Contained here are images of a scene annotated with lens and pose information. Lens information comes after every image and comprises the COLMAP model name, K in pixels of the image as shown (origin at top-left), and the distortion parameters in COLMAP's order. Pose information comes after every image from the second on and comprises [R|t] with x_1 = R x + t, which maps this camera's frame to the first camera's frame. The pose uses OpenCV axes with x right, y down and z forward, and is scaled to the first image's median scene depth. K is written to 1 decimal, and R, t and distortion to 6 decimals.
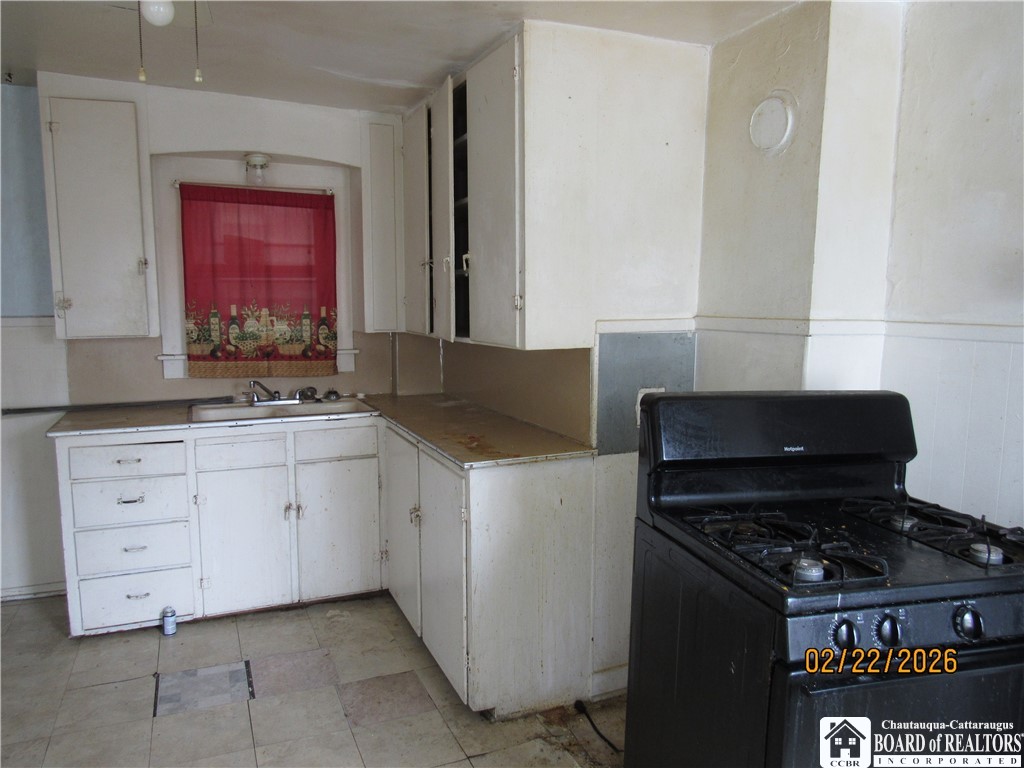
lens RADIAL K [[727.4, 0, 520.7], [0, 727.4, 381.6], [0, 0, 1]] dist [-0.054678, 0.033650]
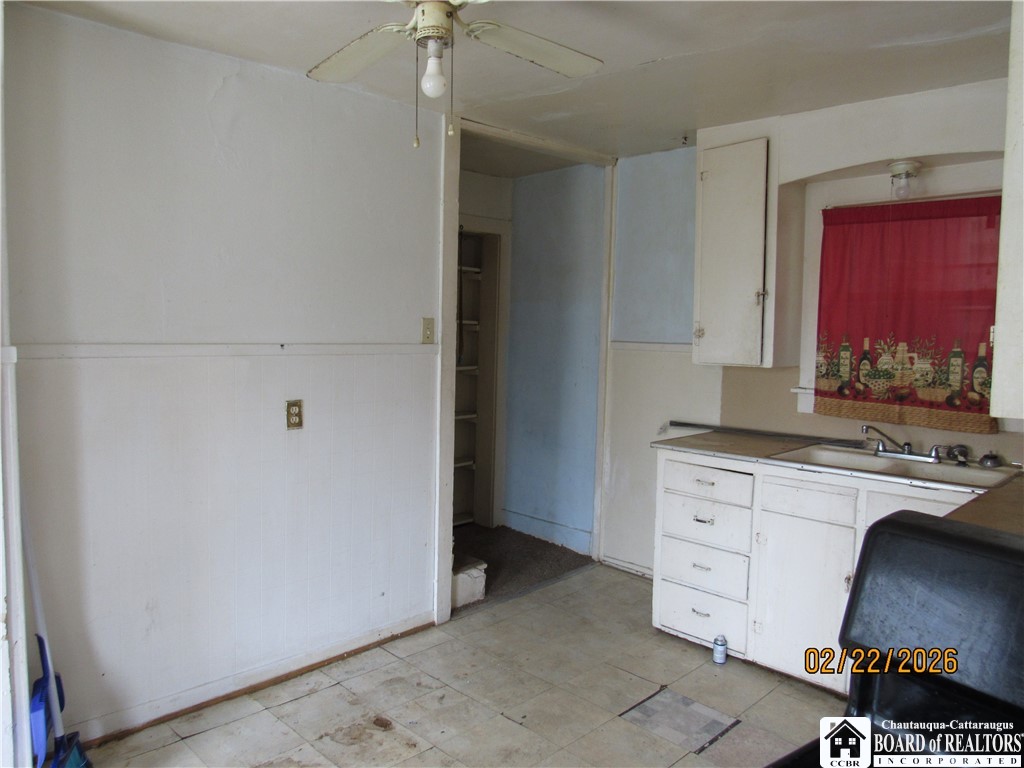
lens RADIAL K [[727.4, 0, 518.5], [0, 727.4, 388.6], [0, 0, 1]] dist [-0.054678, 0.033650]
pose [[0.353763, 0.074188, -0.932388, 0.278363], [-0.121905, 0.992004, 0.032679, -0.021826], [0.927357, 0.102102, 0.359978, 0.298273]]
